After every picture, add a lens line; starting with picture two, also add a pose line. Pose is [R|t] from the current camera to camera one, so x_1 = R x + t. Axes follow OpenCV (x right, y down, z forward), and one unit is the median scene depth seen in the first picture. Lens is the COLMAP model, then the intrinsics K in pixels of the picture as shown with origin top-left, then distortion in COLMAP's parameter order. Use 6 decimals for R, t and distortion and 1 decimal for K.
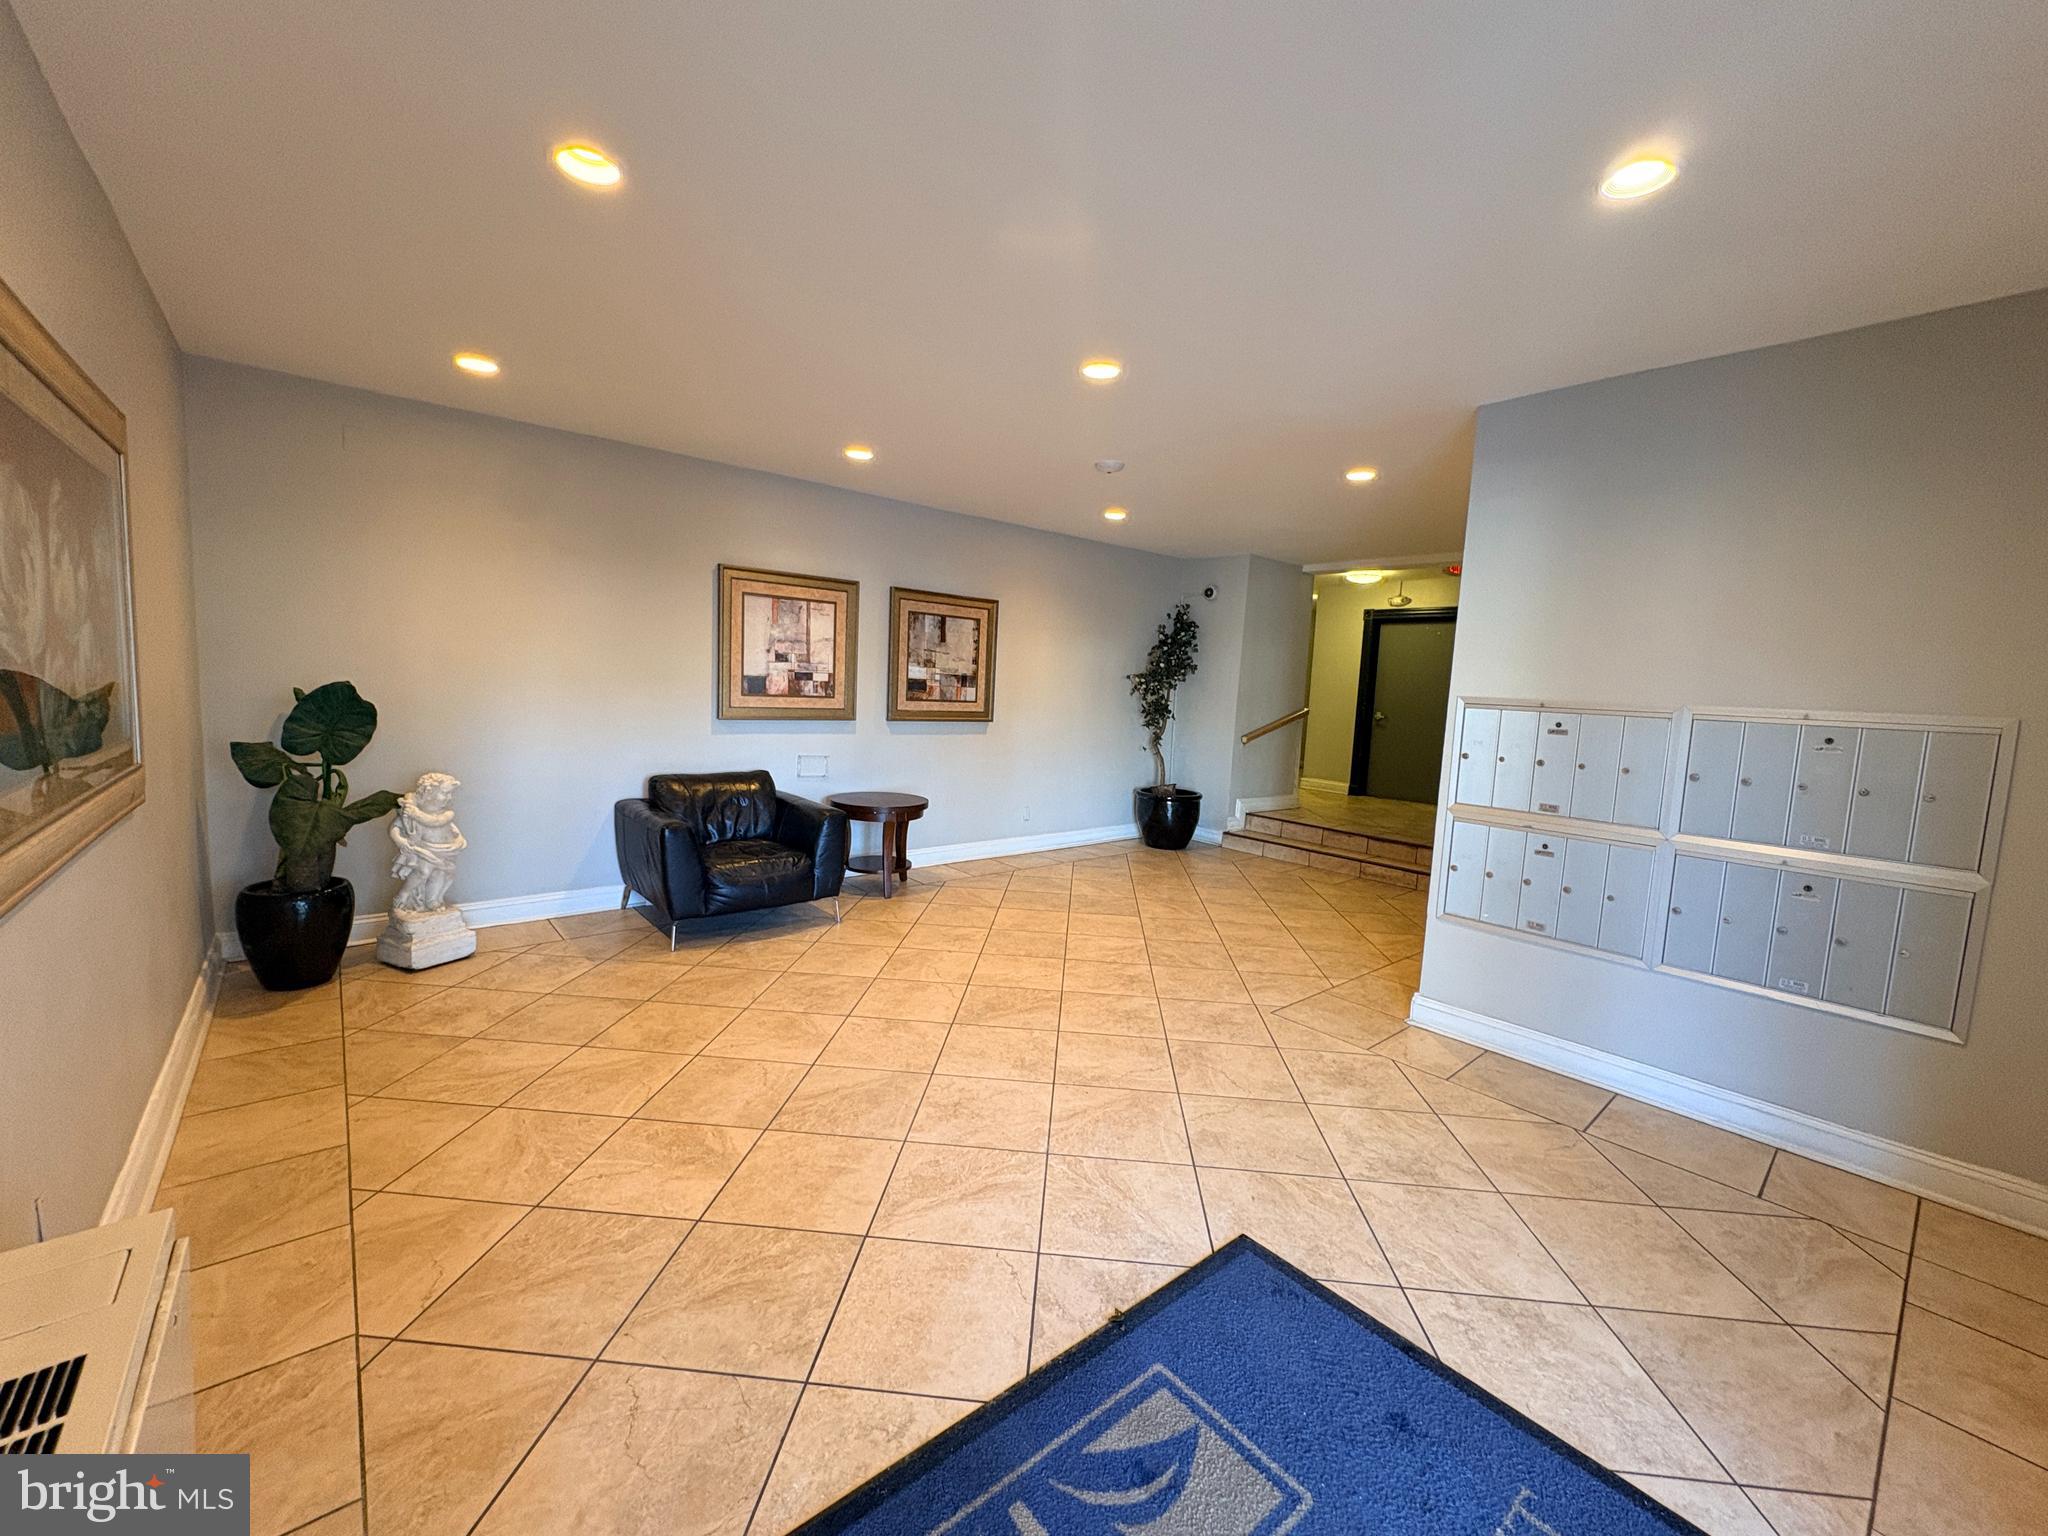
lens RADIAL K [[815.7, 0, 1019.9], [0, 815.7, 765.1], [0, 0, 1]] dist [0.000029, 0.000006]
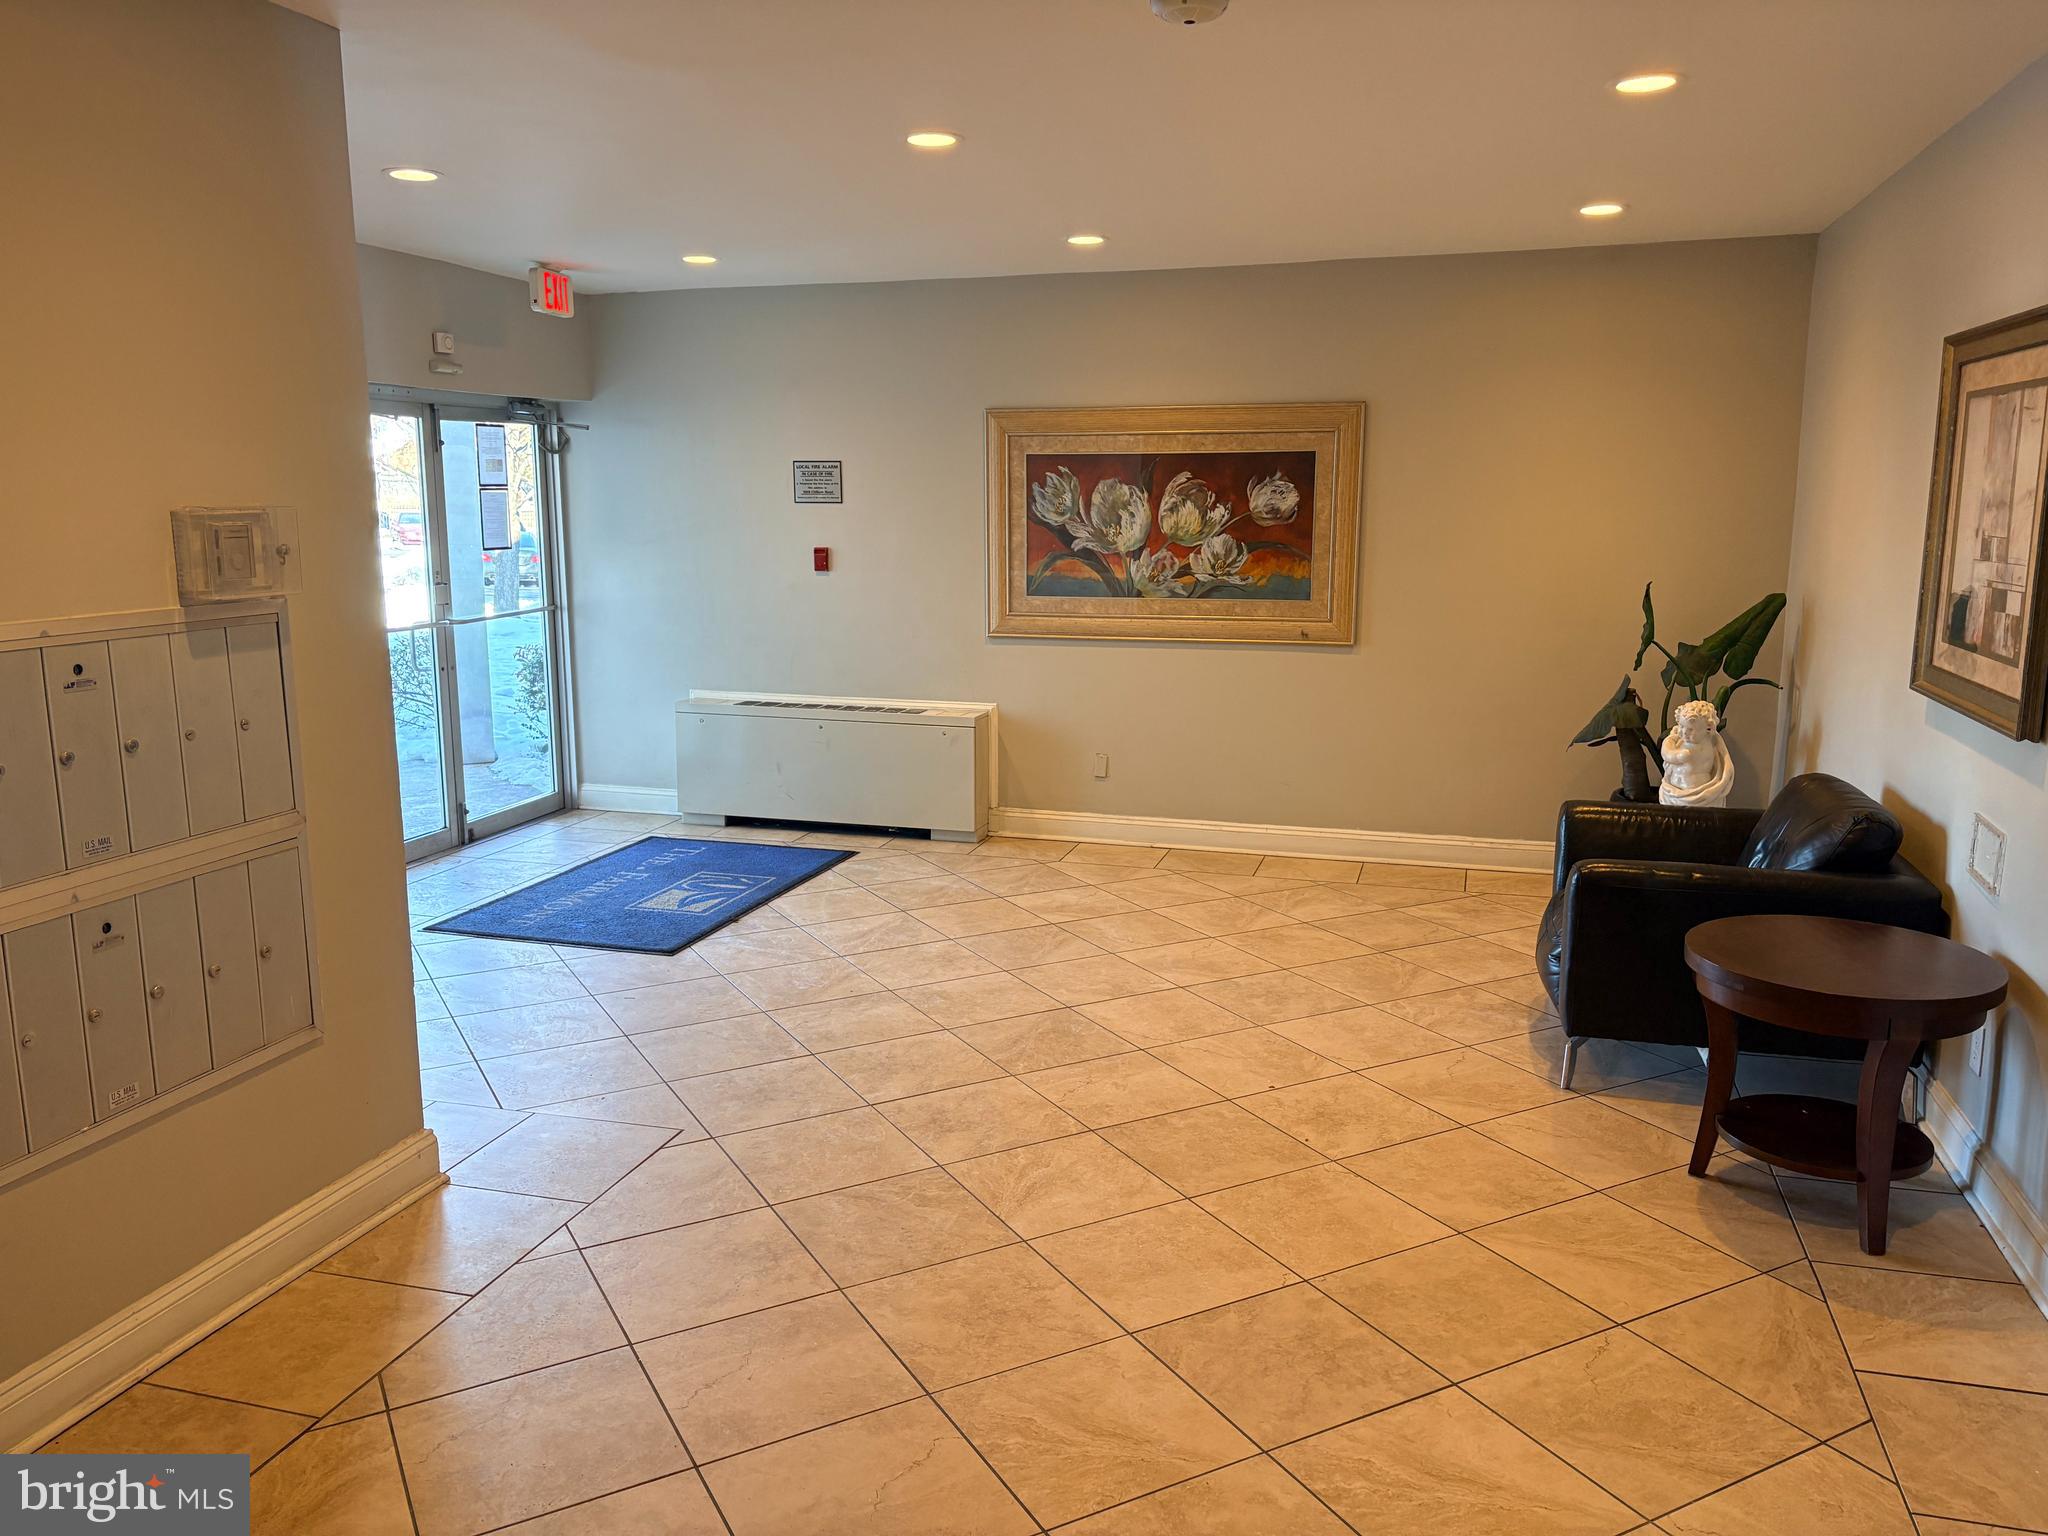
lens RADIAL K [[1549.7, 0, 1024.5], [0, 1549.7, 767.7], [0, 0, 1]] dist [0.006086, -0.001106]
pose [[-0.835611, 0.051200, -0.546931, 0.667148], [-0.094760, 0.967286, 0.235328, -0.221348], [0.541087, 0.248470, -0.803423, 1.874583]]
